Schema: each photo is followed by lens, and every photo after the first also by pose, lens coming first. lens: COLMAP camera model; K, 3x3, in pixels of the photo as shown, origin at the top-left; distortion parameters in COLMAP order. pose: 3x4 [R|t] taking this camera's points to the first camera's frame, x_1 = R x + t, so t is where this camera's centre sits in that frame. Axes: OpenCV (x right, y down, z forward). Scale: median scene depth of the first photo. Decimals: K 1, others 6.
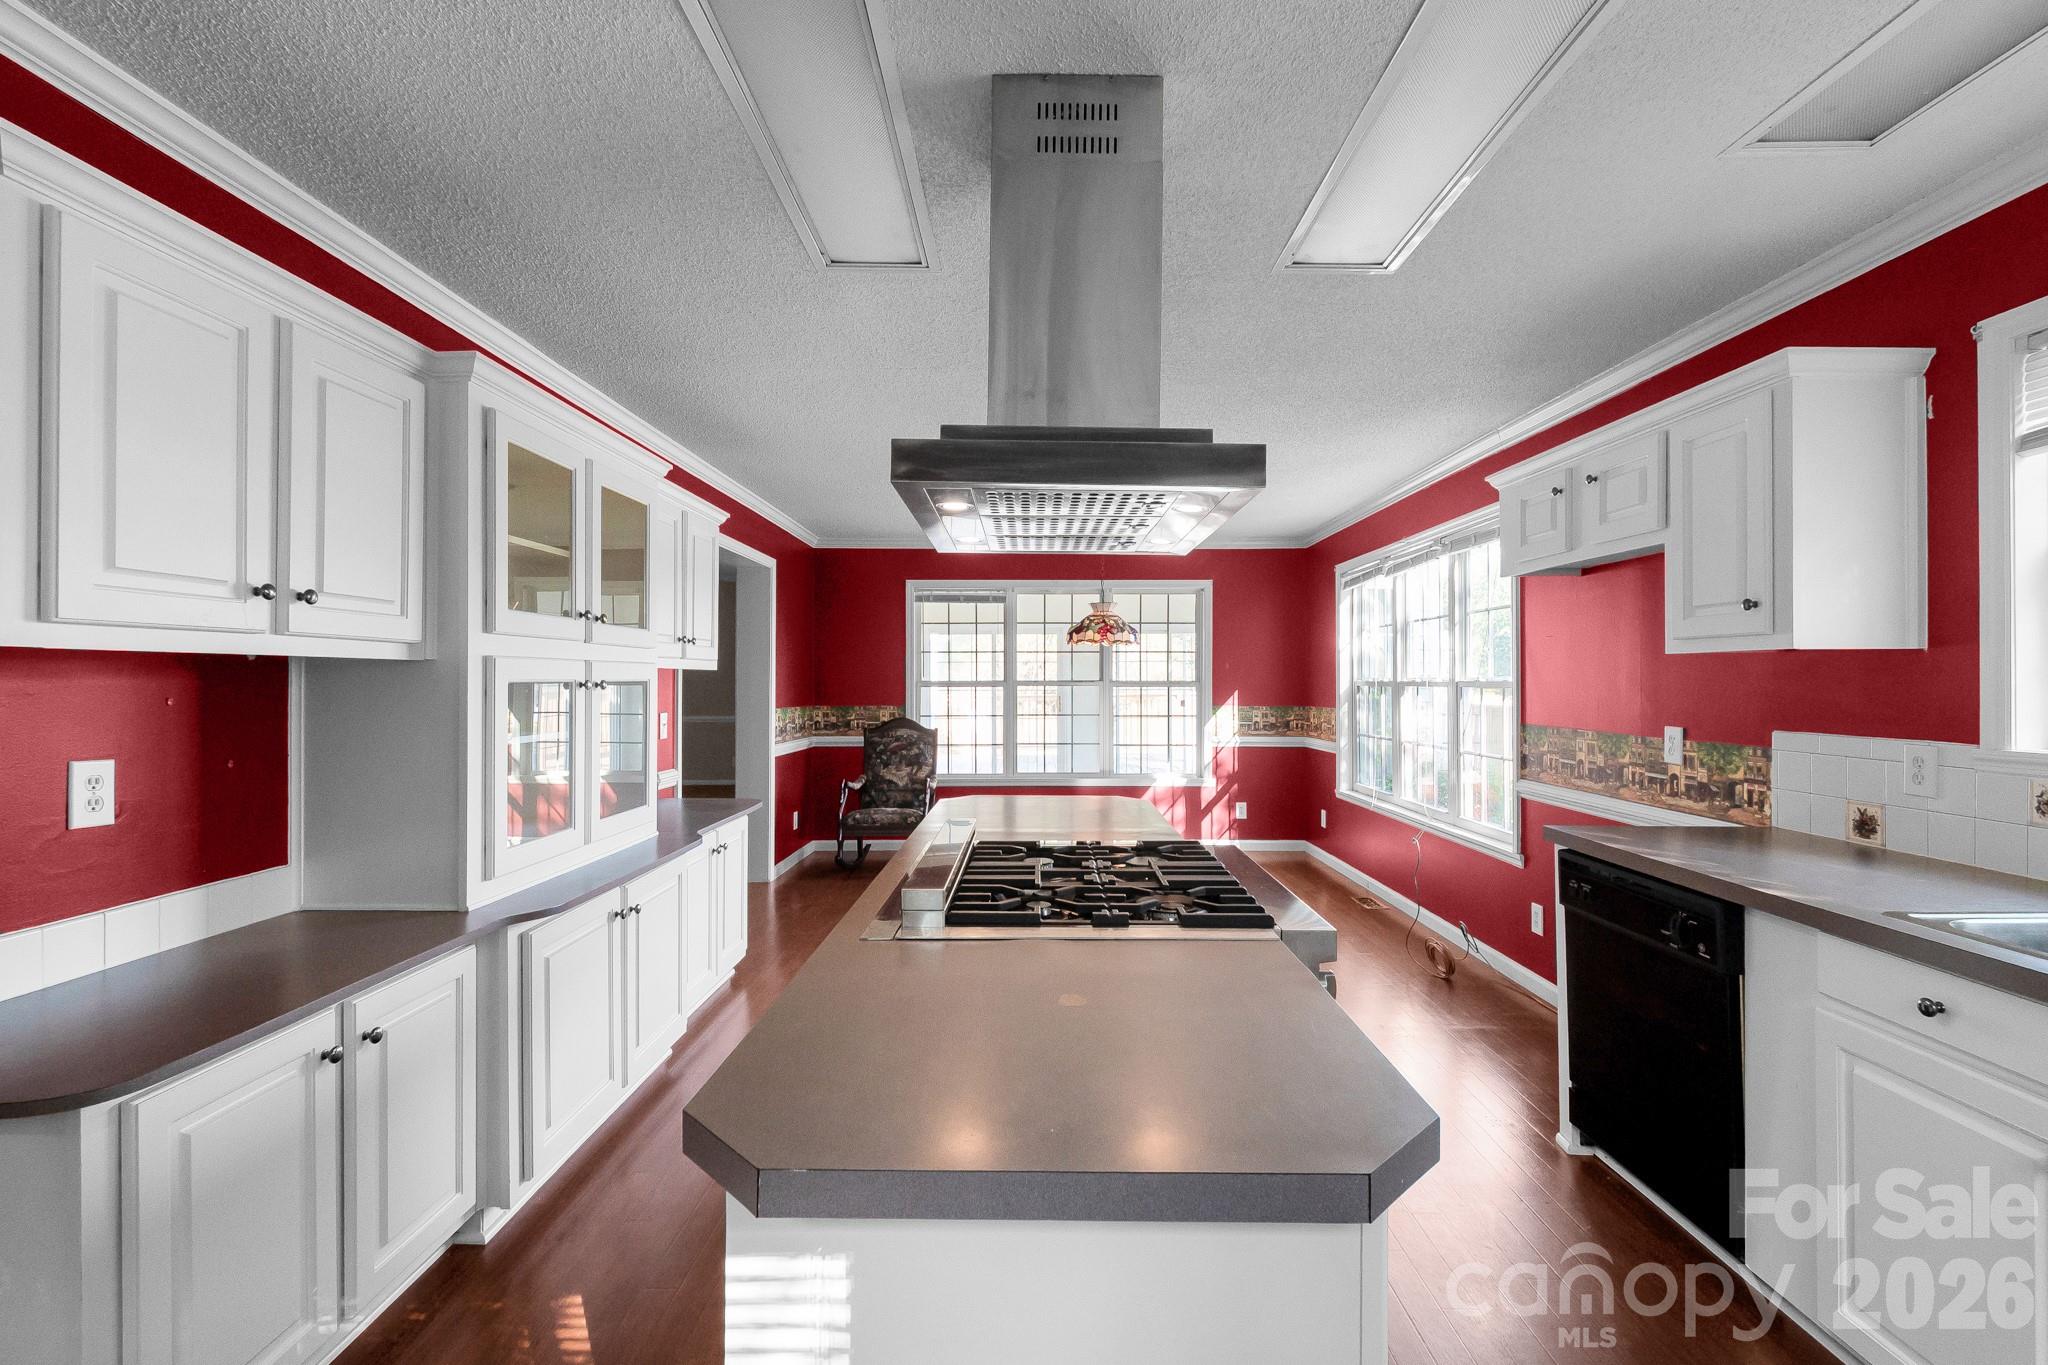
lens RADIAL K [[923.2, 0, 1055.4], [0, 923.2, 675.5], [0, 0, 1]] dist [-0.000064, -0.001861]
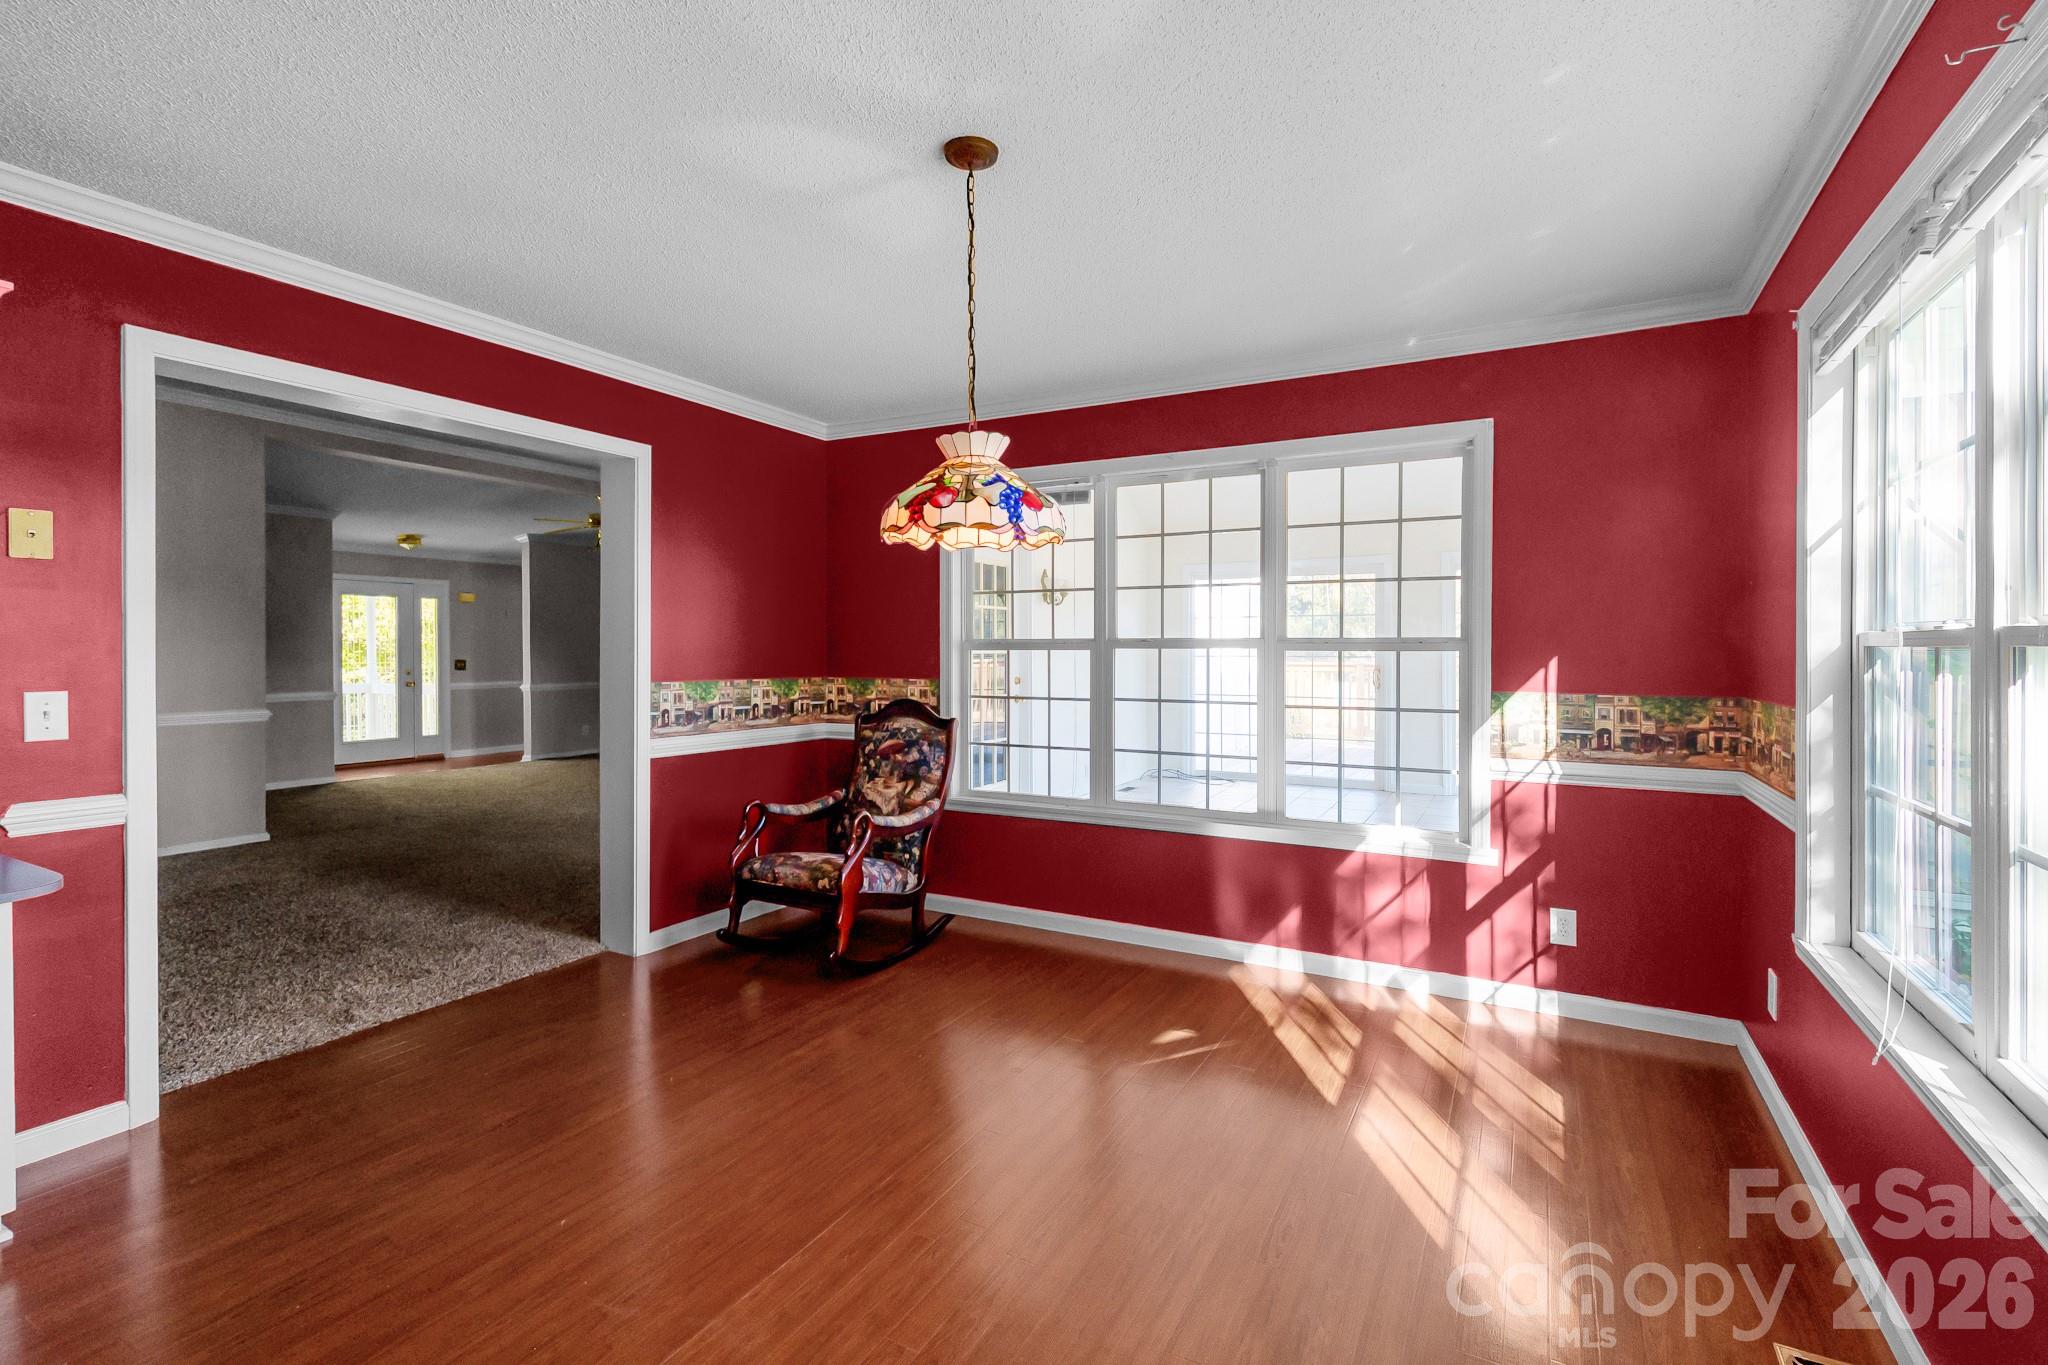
lens RADIAL K [[923.2, 0, 1037.5], [0, 923.2, 645.9], [0, 0, 1]] dist [-0.000064, -0.001861]
pose [[0.874054, 0.000530, -0.485829, 0.207918], [0.002869, 0.999976, 0.006252, 0.006992], [0.485820, -0.006858, 0.874032, 0.513371]]
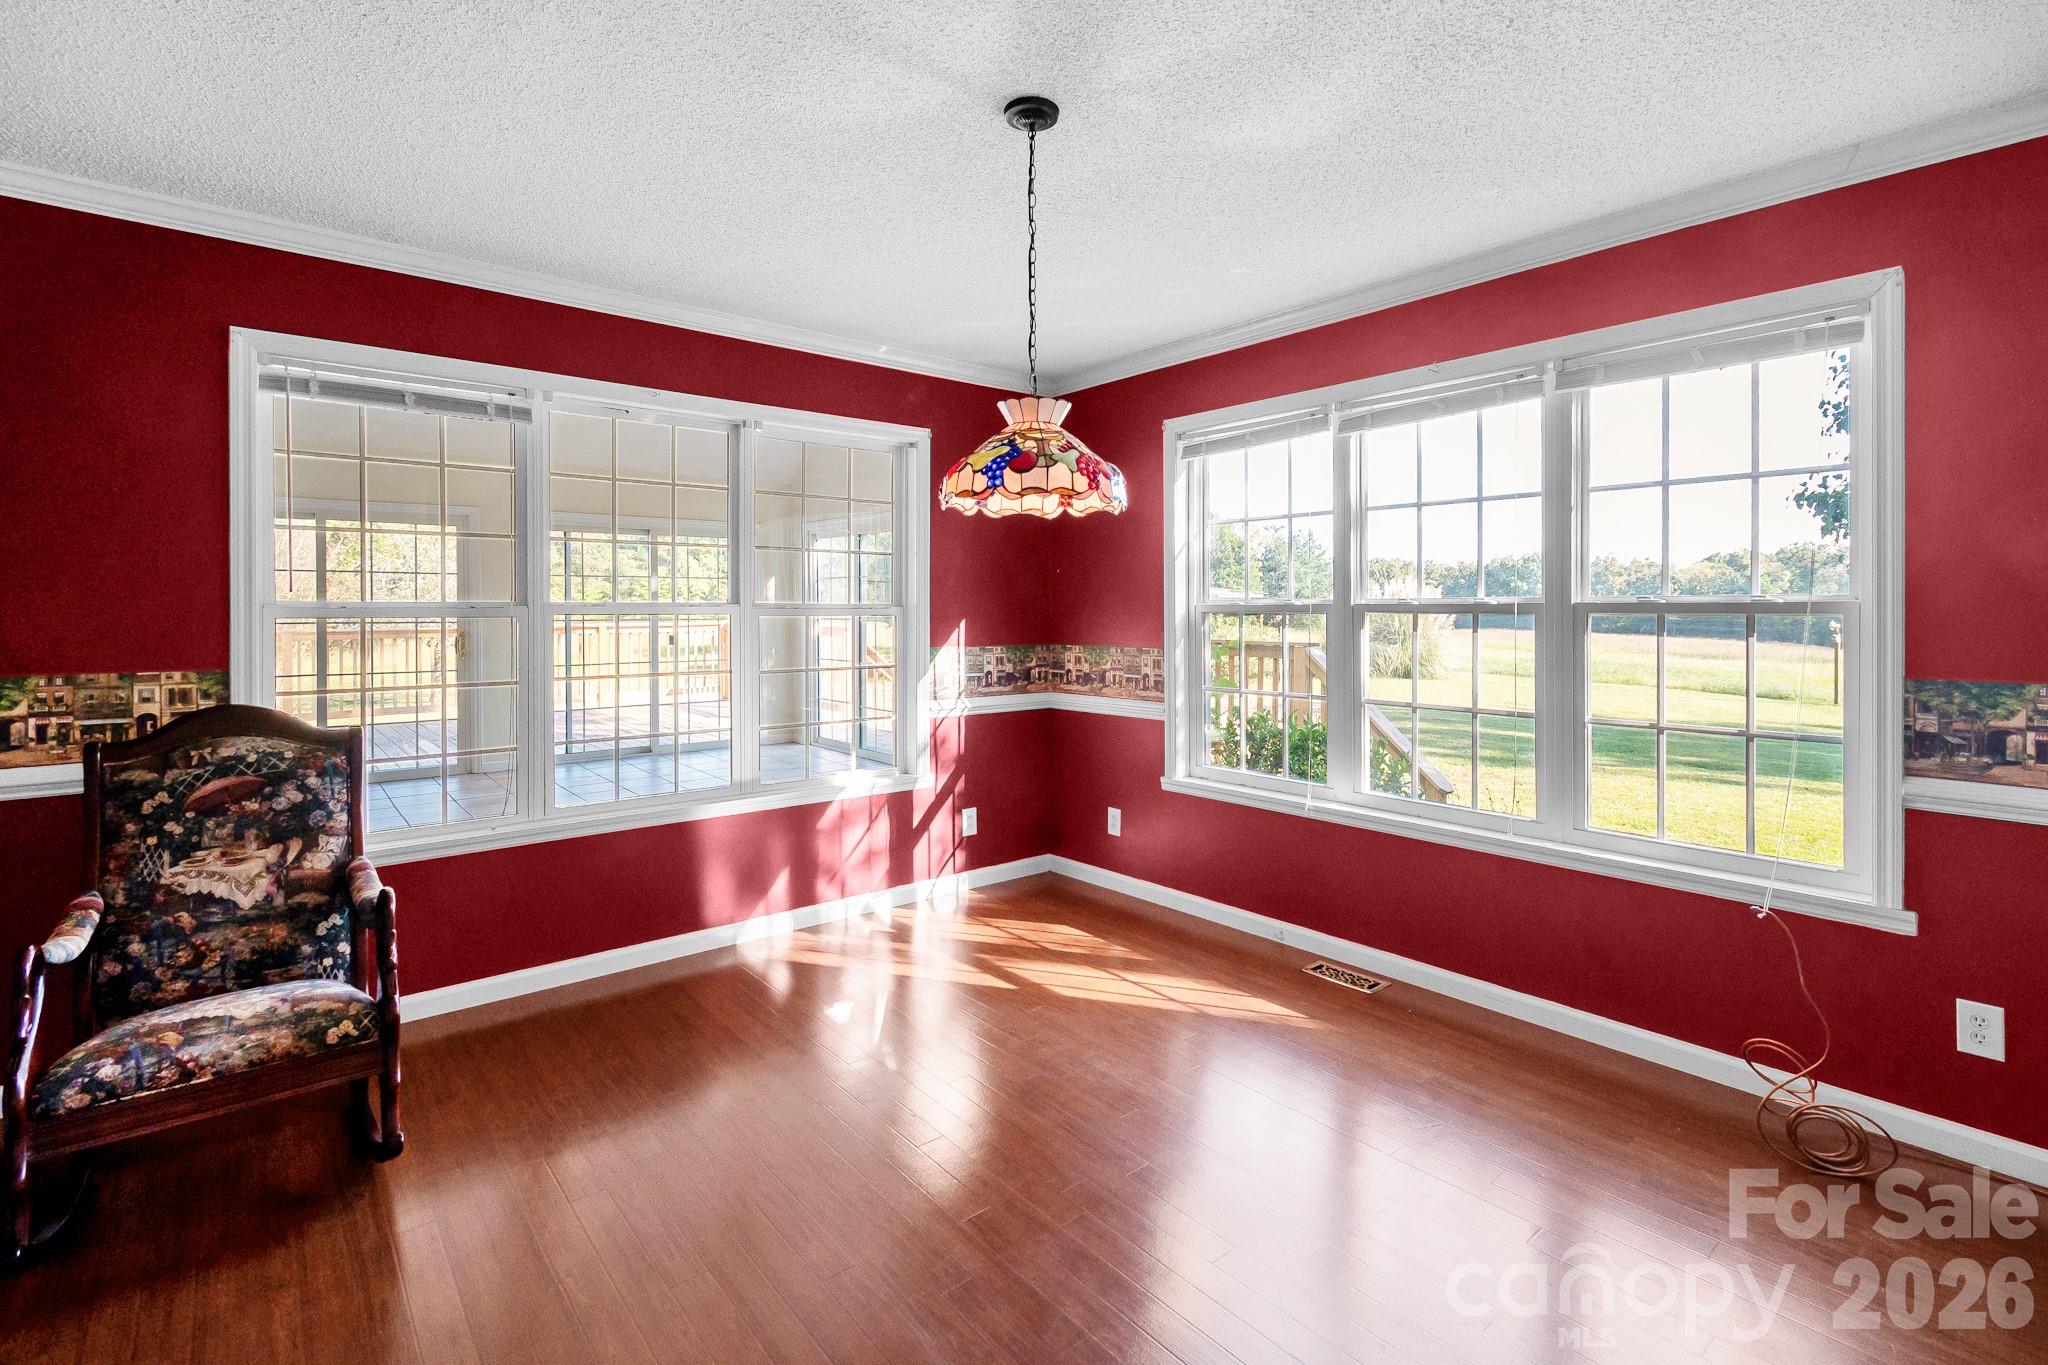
lens RADIAL K [[923.2, 0, 1040.6], [0, 923.2, 615.1], [0, 0, 1]] dist [-0.000064, -0.001861]
pose [[0.774951, -0.003530, 0.632012, -0.151746], [-0.003374, 0.999947, 0.009722, 0.007103], [-0.632013, -0.009667, 0.774898, 0.539620]]
